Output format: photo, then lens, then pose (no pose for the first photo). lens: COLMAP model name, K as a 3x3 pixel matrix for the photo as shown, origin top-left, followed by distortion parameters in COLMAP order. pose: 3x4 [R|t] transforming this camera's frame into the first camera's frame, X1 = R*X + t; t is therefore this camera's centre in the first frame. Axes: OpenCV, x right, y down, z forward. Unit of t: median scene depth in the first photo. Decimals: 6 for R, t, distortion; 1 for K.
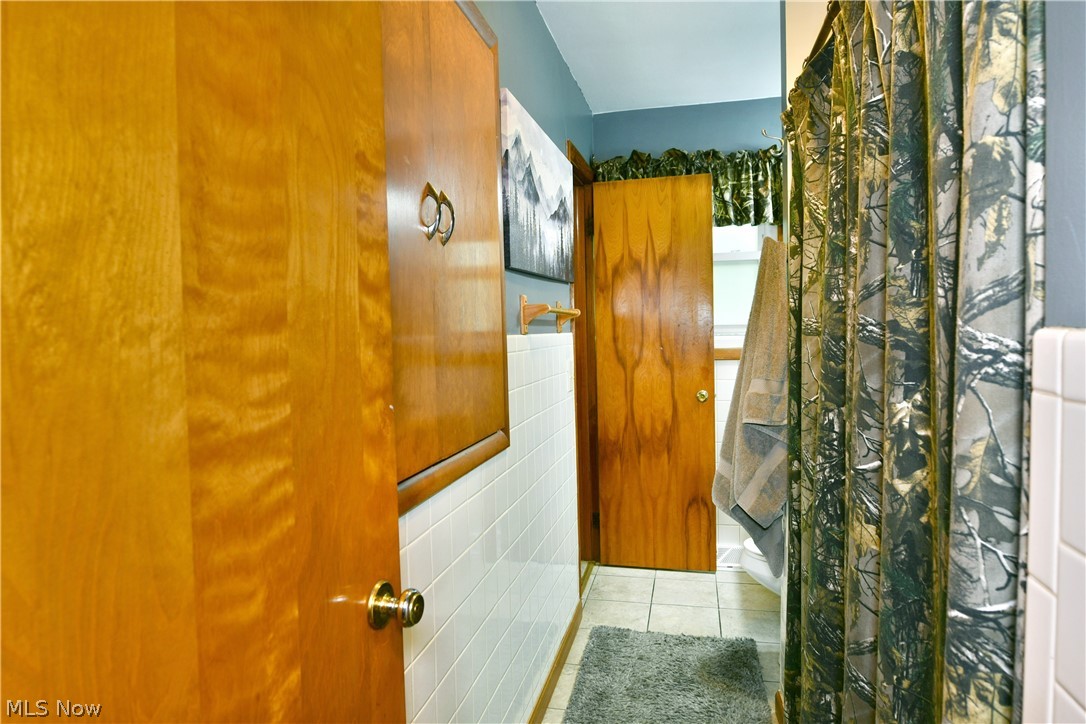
lens RADIAL K [[672.8, 0, 537.3], [0, 672.8, 364.4], [0, 0, 1]] dist [0.004825, -0.000091]
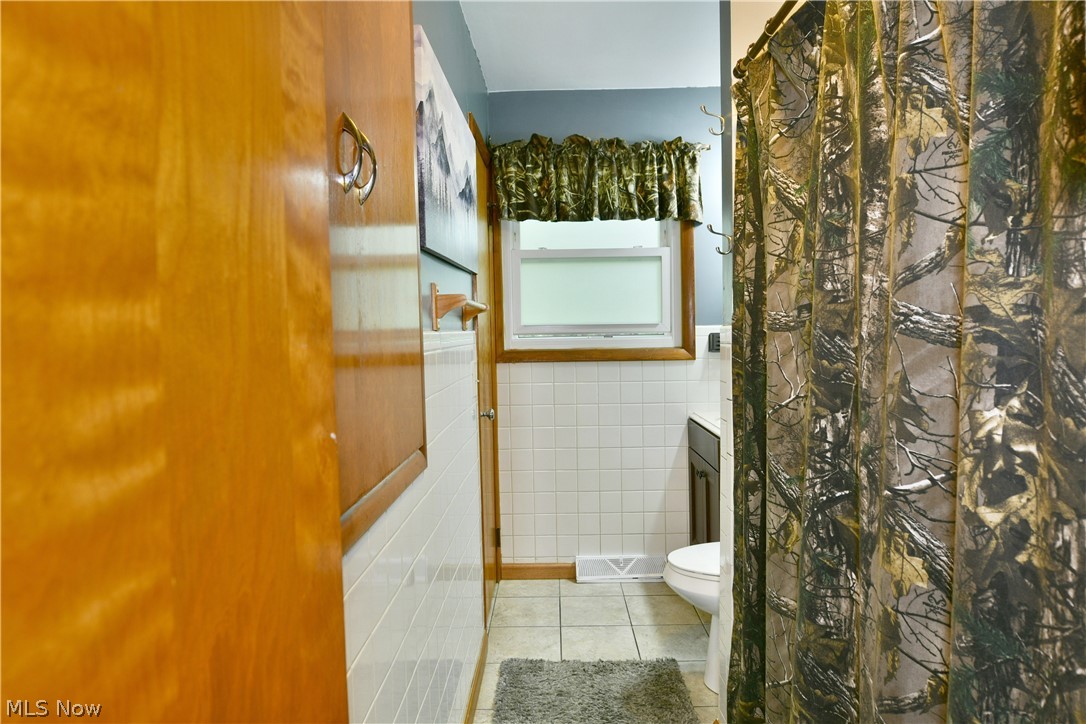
lens RADIAL K [[672.8, 0, 537.3], [0, 672.8, 364.4], [0, 0, 1]] dist [0.004825, -0.000091]
pose [[0.979101, -0.005814, 0.203293, -0.124456], [0.006504, 0.999975, -0.002723, 0.001472], [-0.203272, 0.003989, 0.979114, 0.289294]]
